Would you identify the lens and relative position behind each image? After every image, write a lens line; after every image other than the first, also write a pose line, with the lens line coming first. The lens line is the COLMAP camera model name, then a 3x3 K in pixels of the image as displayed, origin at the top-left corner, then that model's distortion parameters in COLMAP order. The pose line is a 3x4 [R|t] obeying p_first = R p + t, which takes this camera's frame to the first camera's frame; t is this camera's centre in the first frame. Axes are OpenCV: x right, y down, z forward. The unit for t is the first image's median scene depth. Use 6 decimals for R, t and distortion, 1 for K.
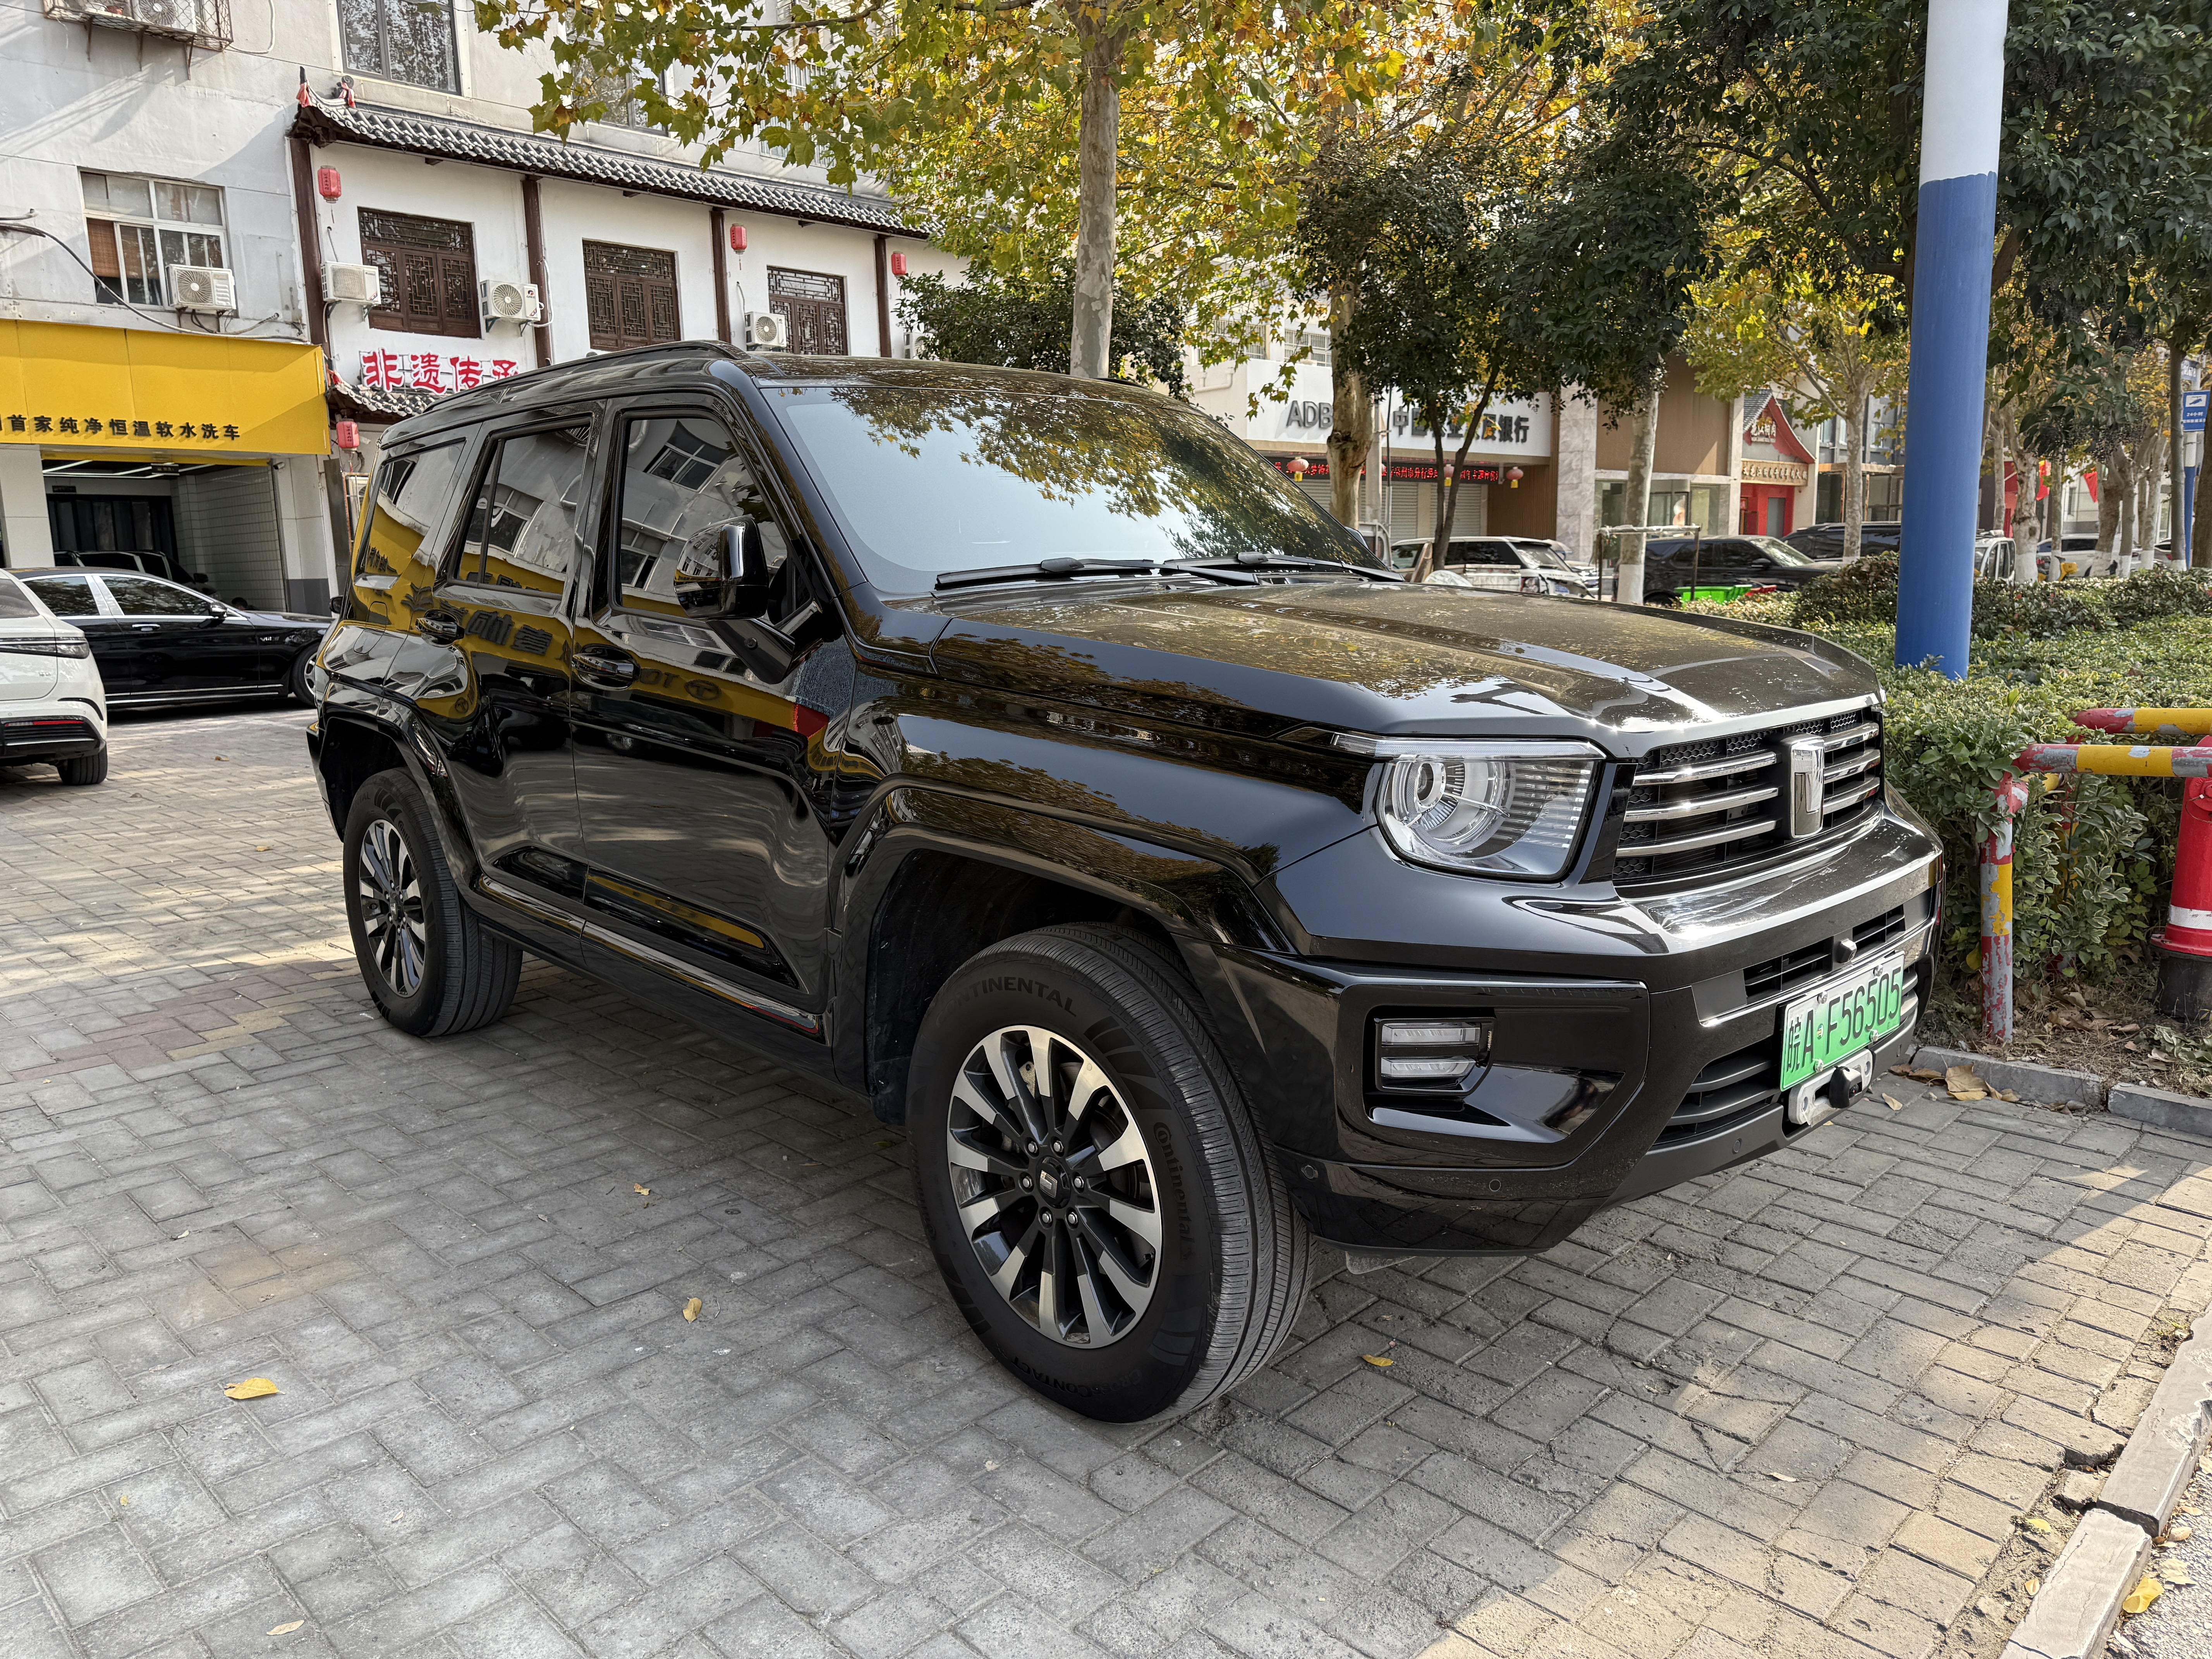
lens RADIAL K [[1544.7, 0, 1104.2], [0, 1544.7, 817.7], [0, 0, 1]] dist [0.037445, -0.033911]
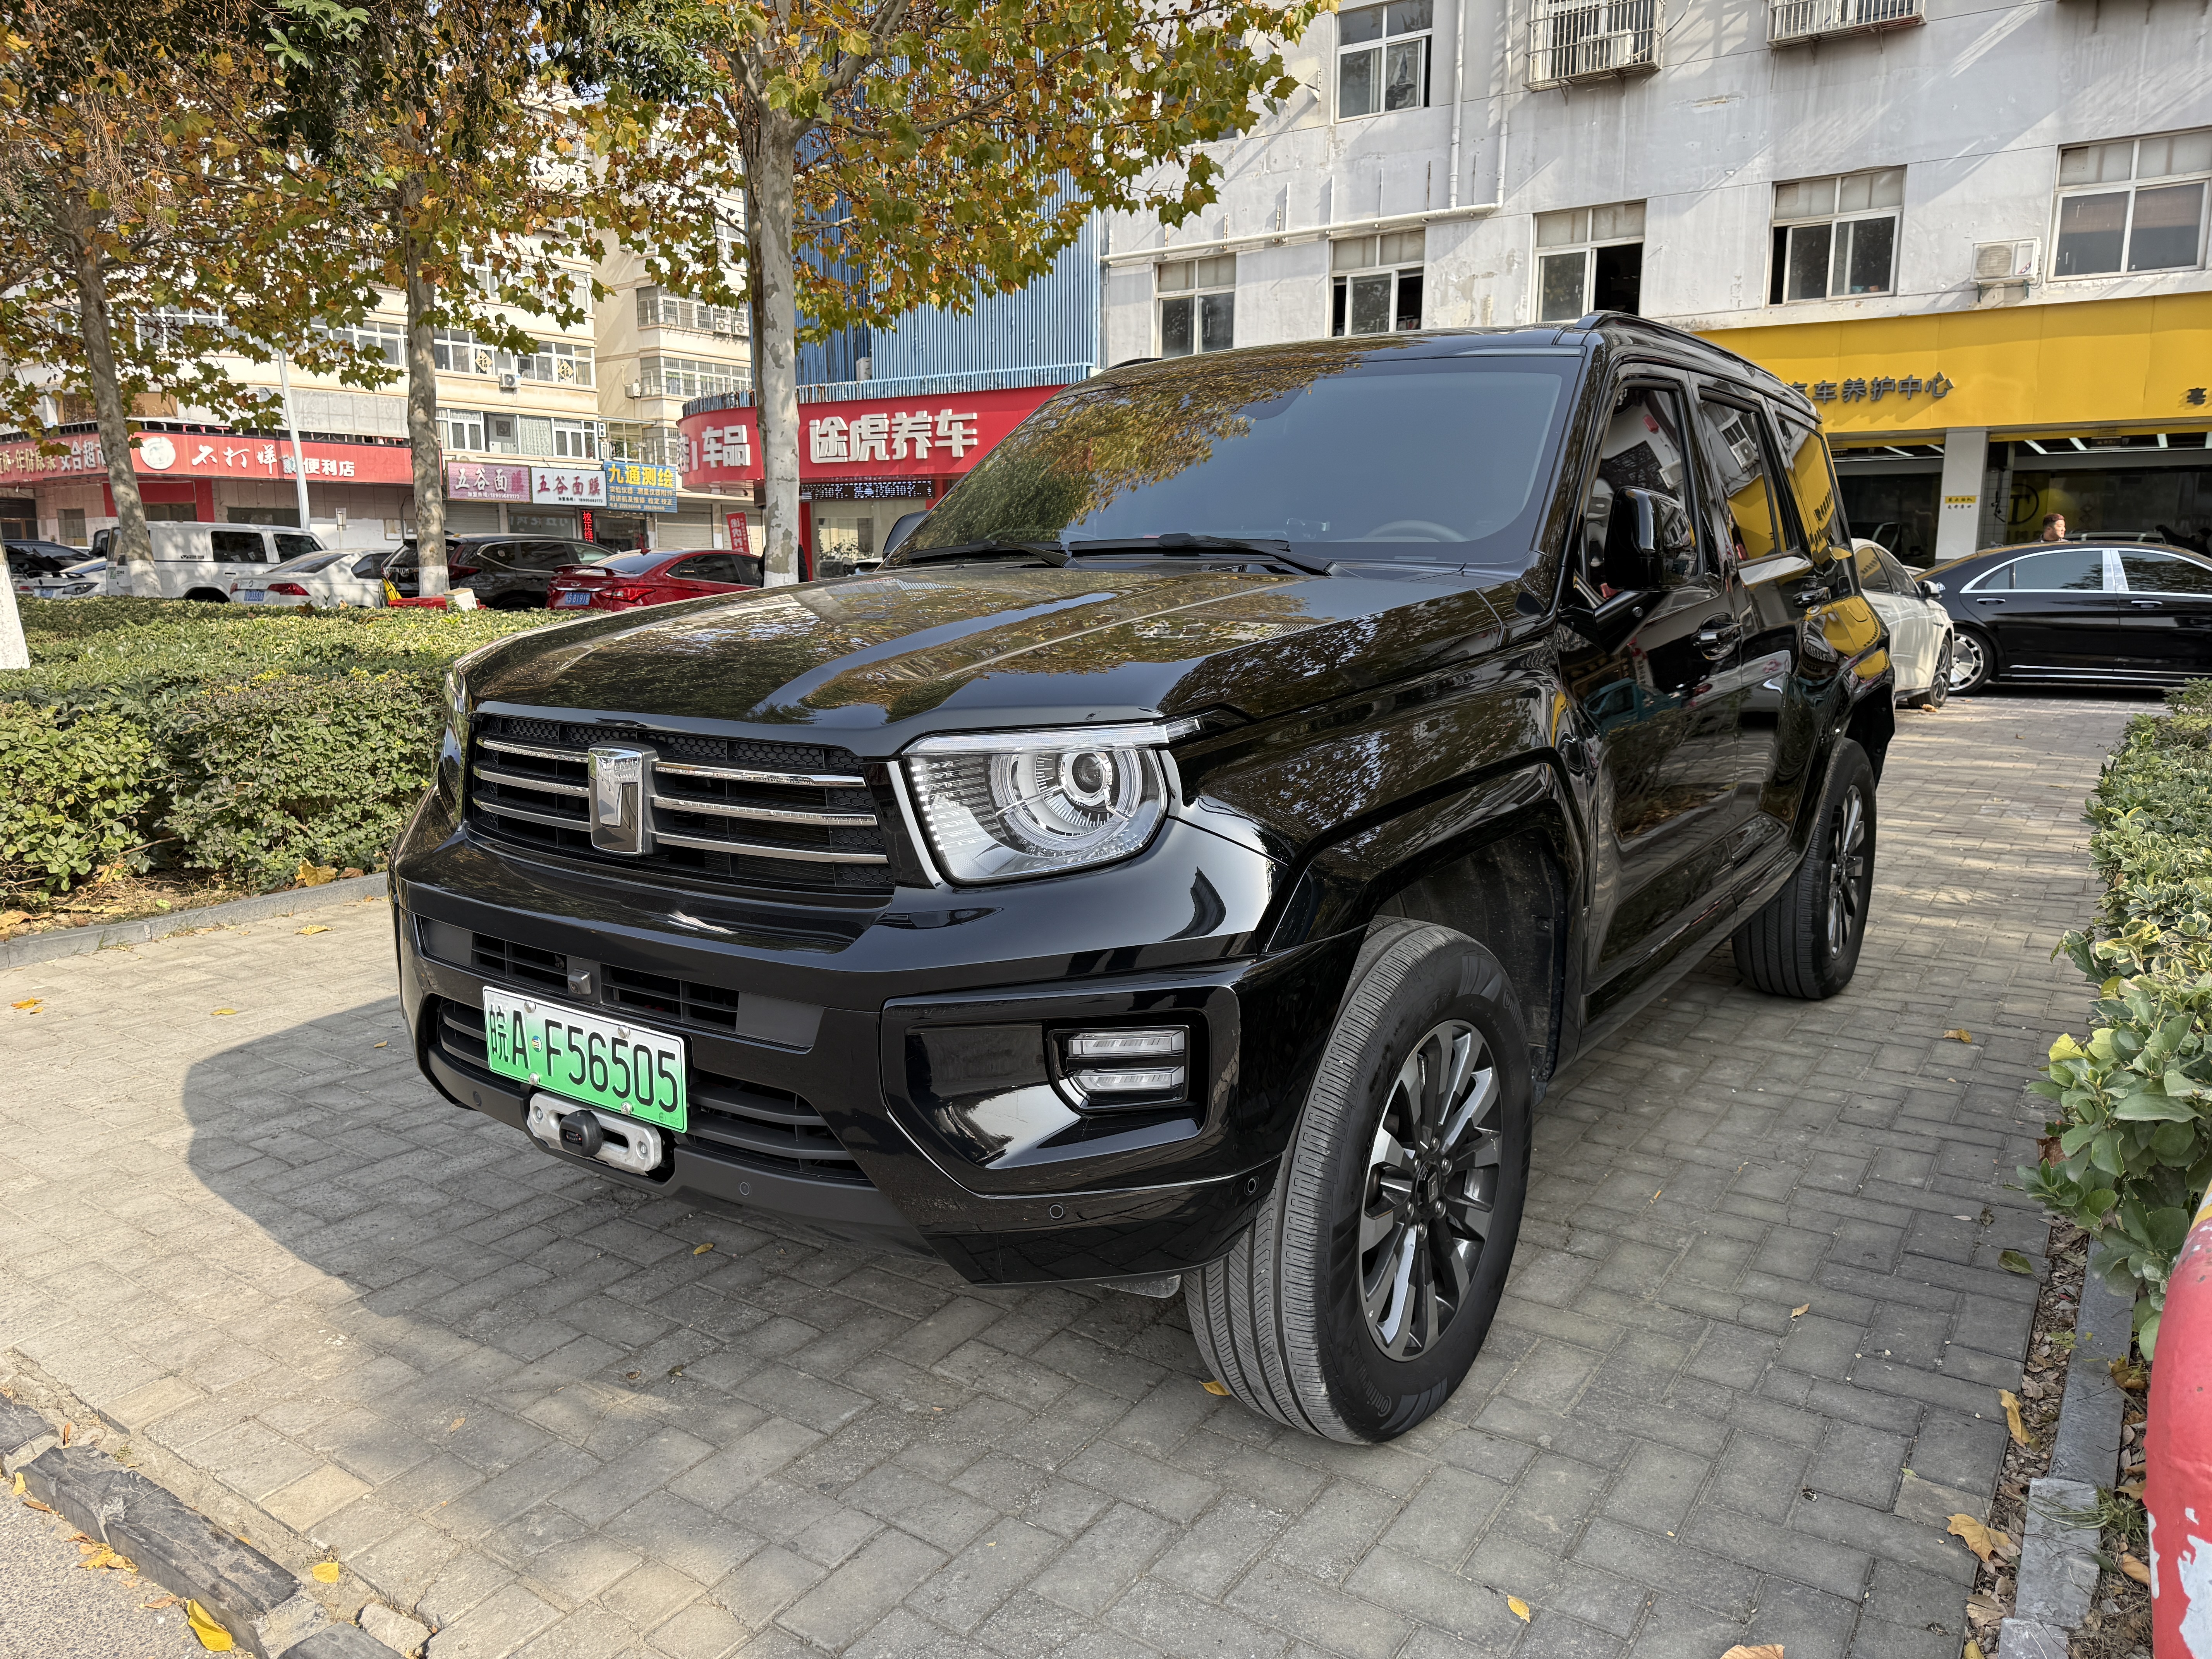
lens RADIAL K [[1544.7, 0, 1104.2], [0, 1544.7, 817.7], [0, 0, 1]] dist [0.037445, -0.033911]
pose [[0.192744, 0.180003, -0.964598, 0.147861], [-0.163532, 0.975175, 0.149301, -0.020315], [0.967526, 0.128966, 0.217395, 0.116205]]
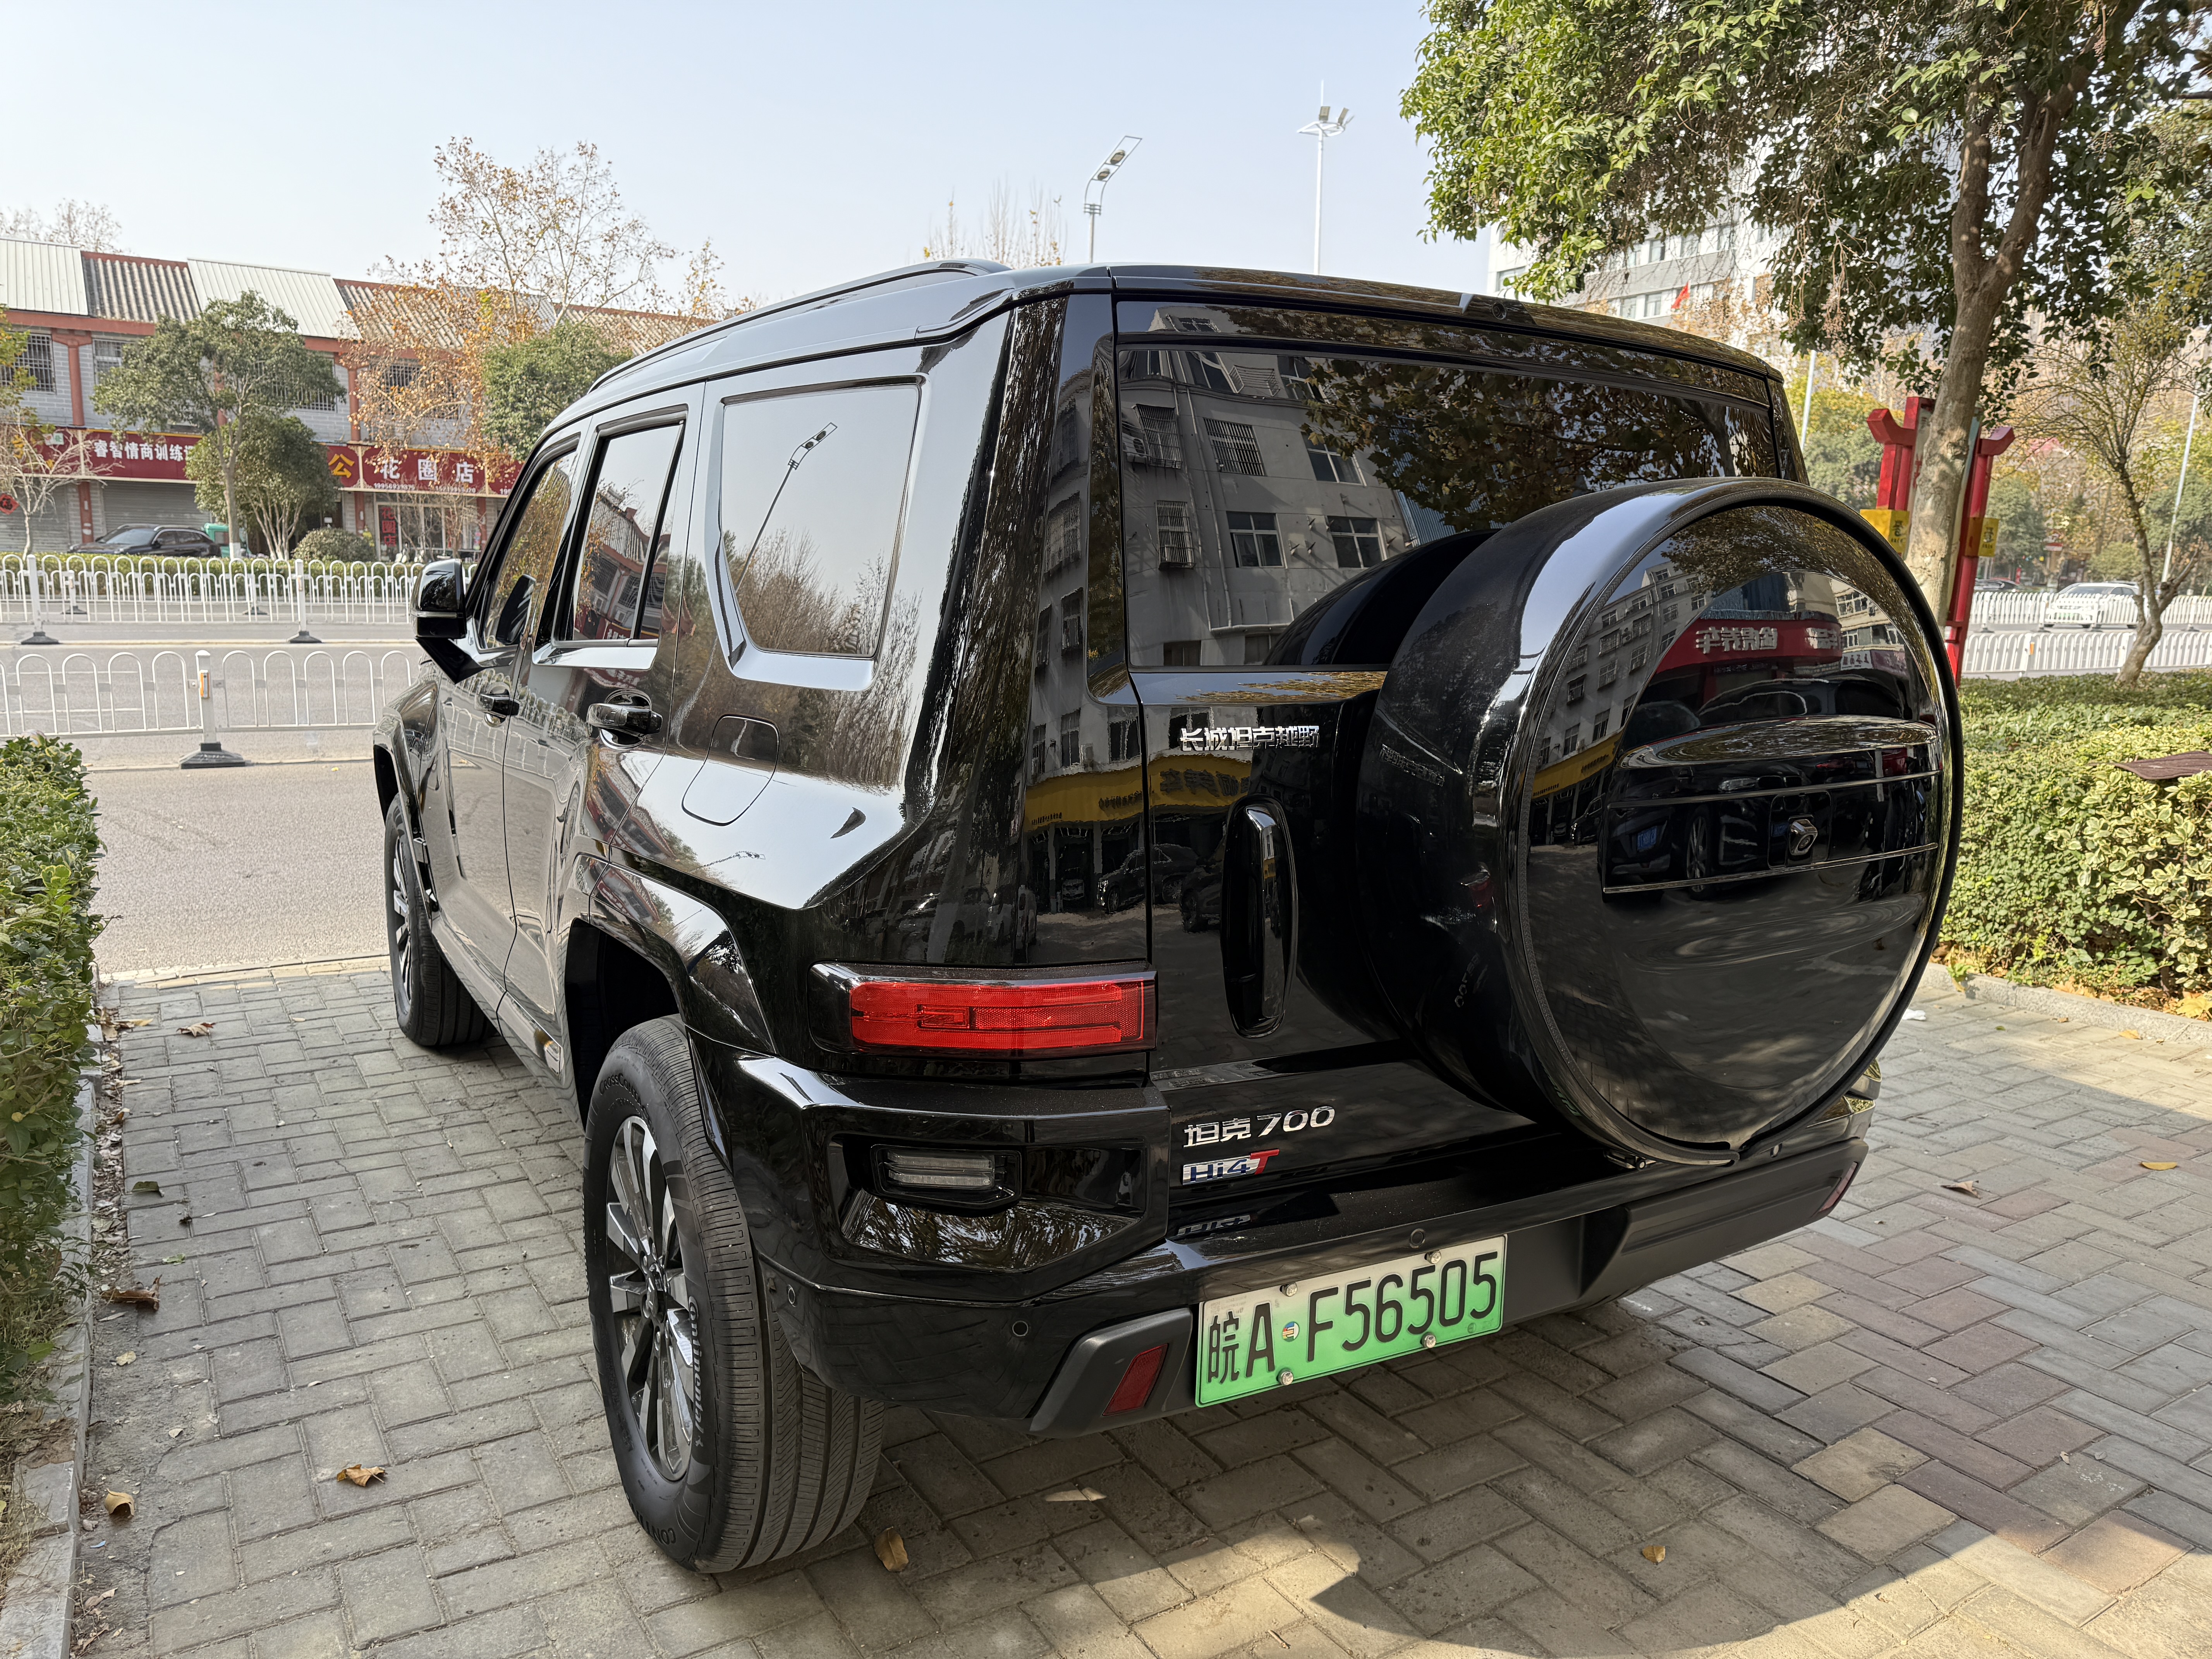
lens RADIAL K [[1544.7, 0, 1104.2], [0, 1544.7, 817.7], [0, 0, 1]] dist [0.037445, -0.033911]
pose [[0.962906, 0.083938, -0.256451, 0.057116], [-0.086837, 0.996223, 0.000019, -0.011028], [0.255483, 0.022251, 0.966557, 0.024732]]
